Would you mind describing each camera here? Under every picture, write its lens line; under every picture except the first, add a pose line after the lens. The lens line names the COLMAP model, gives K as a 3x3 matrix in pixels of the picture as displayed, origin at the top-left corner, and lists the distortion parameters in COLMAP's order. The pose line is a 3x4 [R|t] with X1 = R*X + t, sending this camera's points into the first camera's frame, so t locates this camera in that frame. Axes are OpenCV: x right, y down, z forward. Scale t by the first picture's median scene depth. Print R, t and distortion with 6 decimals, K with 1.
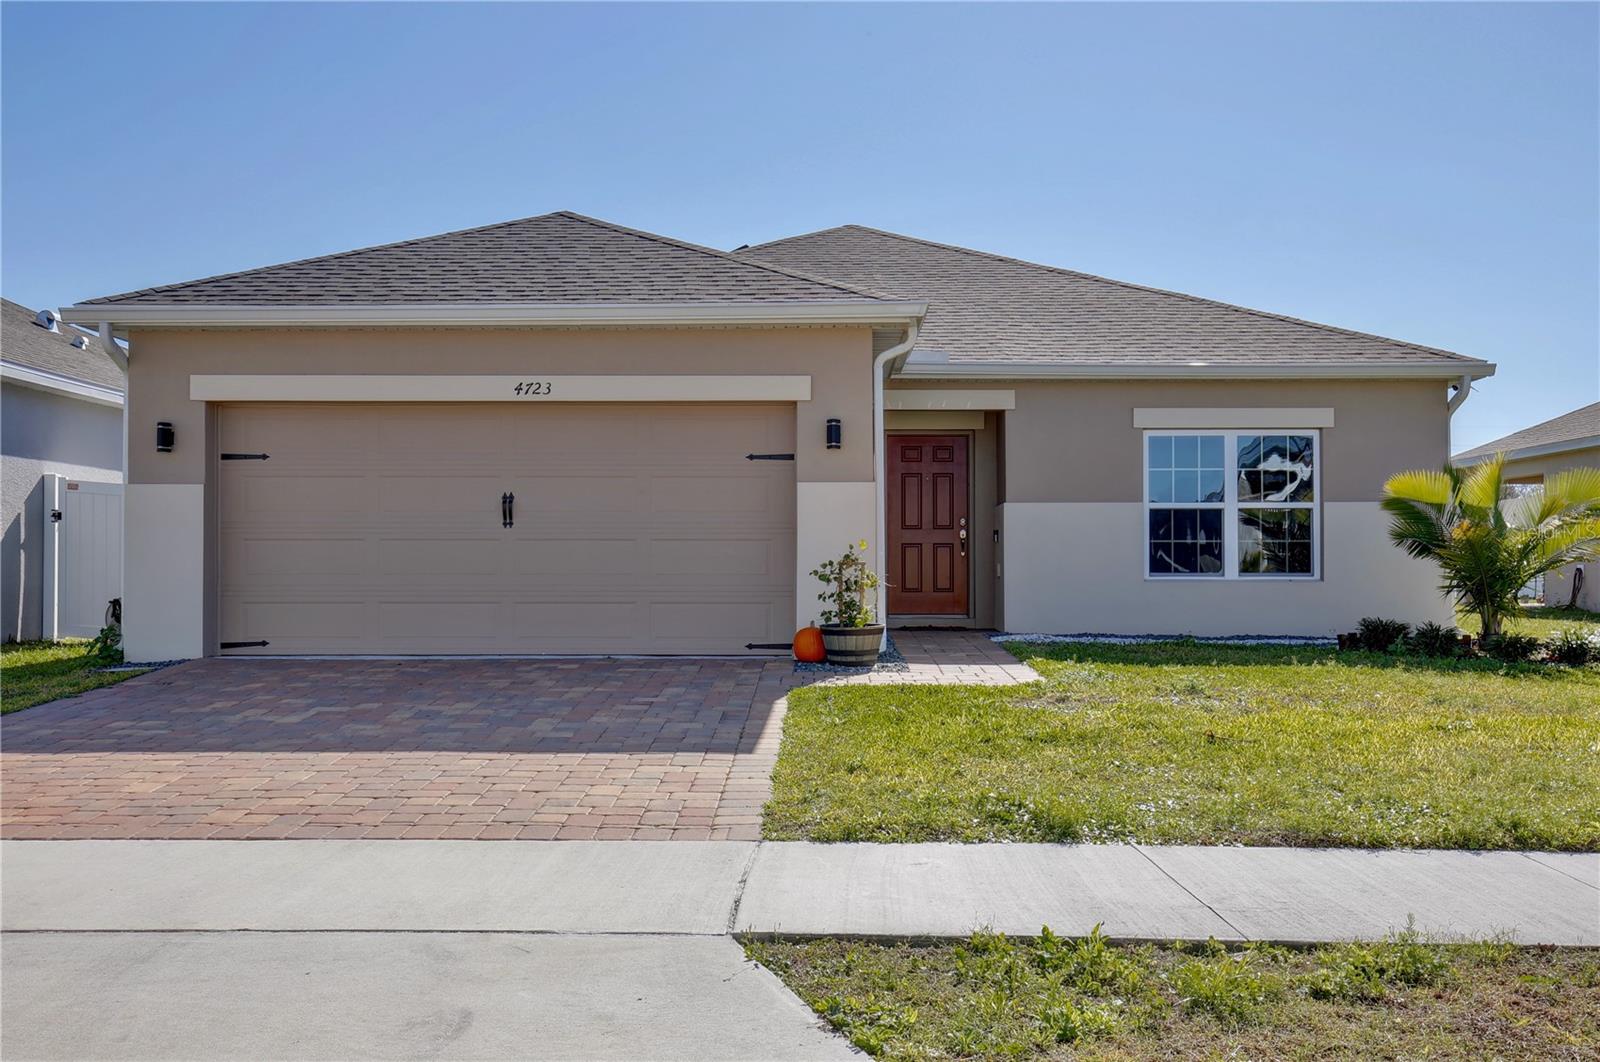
lens RADIAL K [[1570.3, 0, 800.8], [0, 1570.3, 526.3], [0, 0, 1]] dist [0.011333, 0.000000]
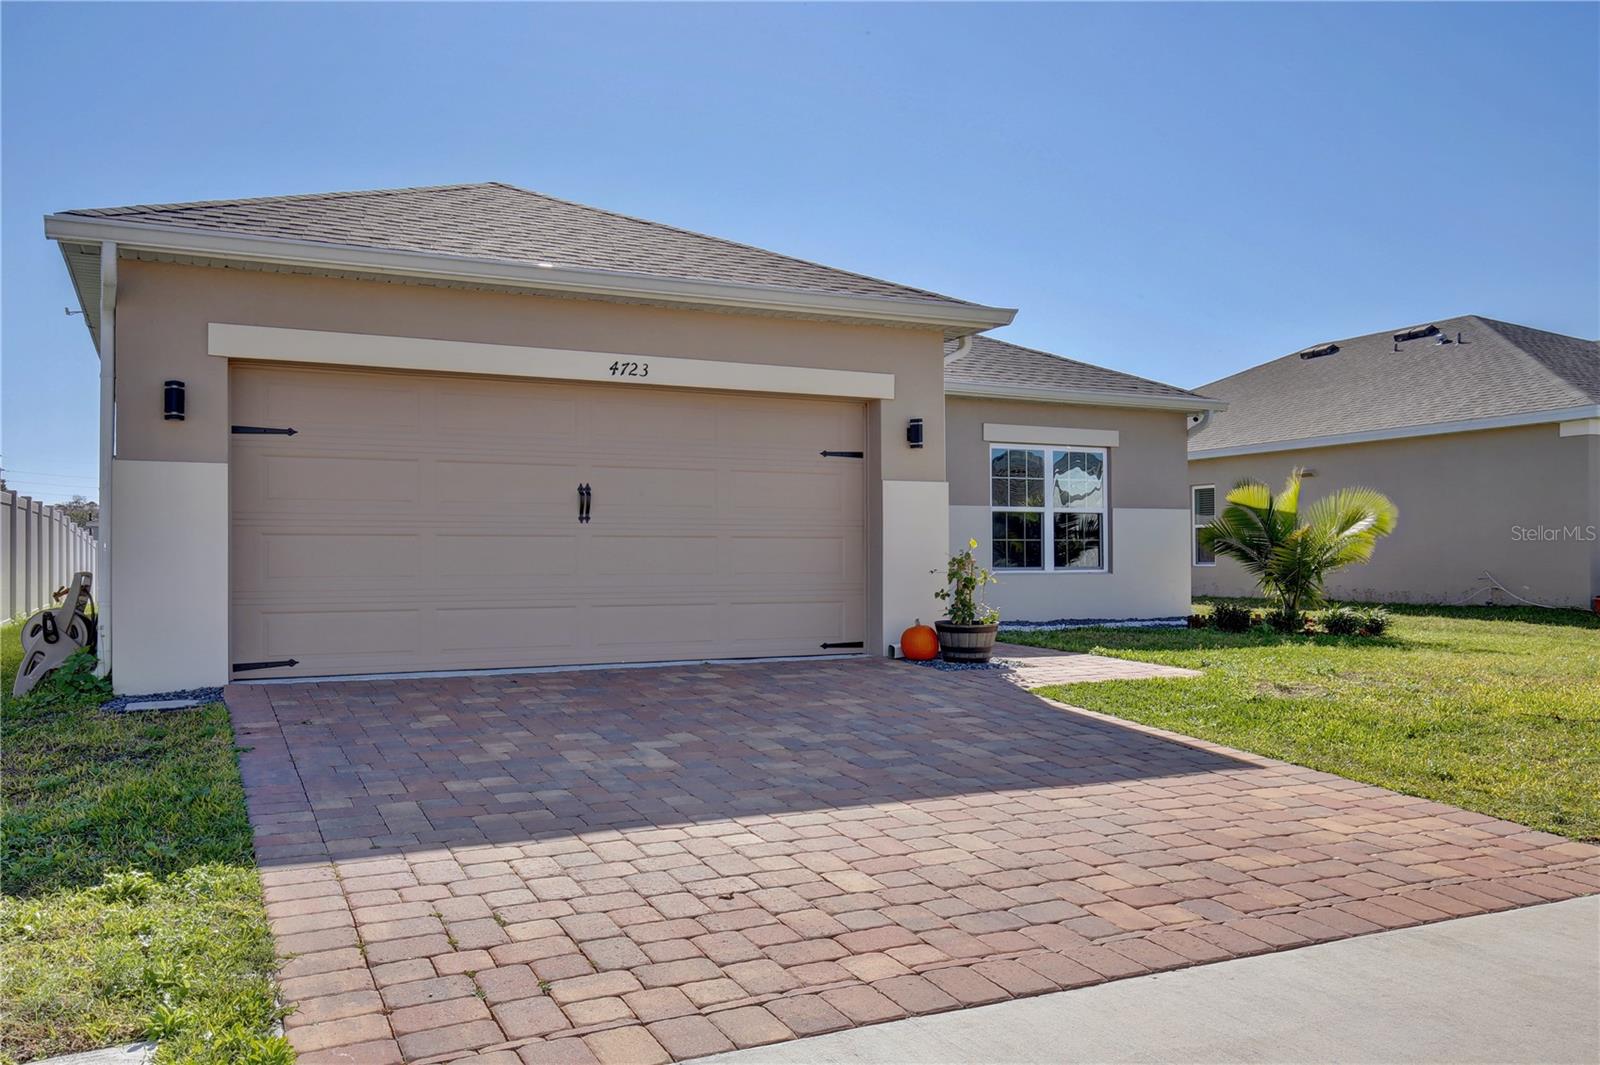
lens RADIAL K [[1272.7, 0, 801.8], [0, 1272.7, 540.3], [0, 0, 1]] dist [0.003288, 0.001603]
pose [[0.882509, 0.003769, 0.470281, -0.420174], [-0.009304, 0.999912, 0.009447, 0.002917], [-0.470204, -0.012713, 0.882466, 0.301764]]
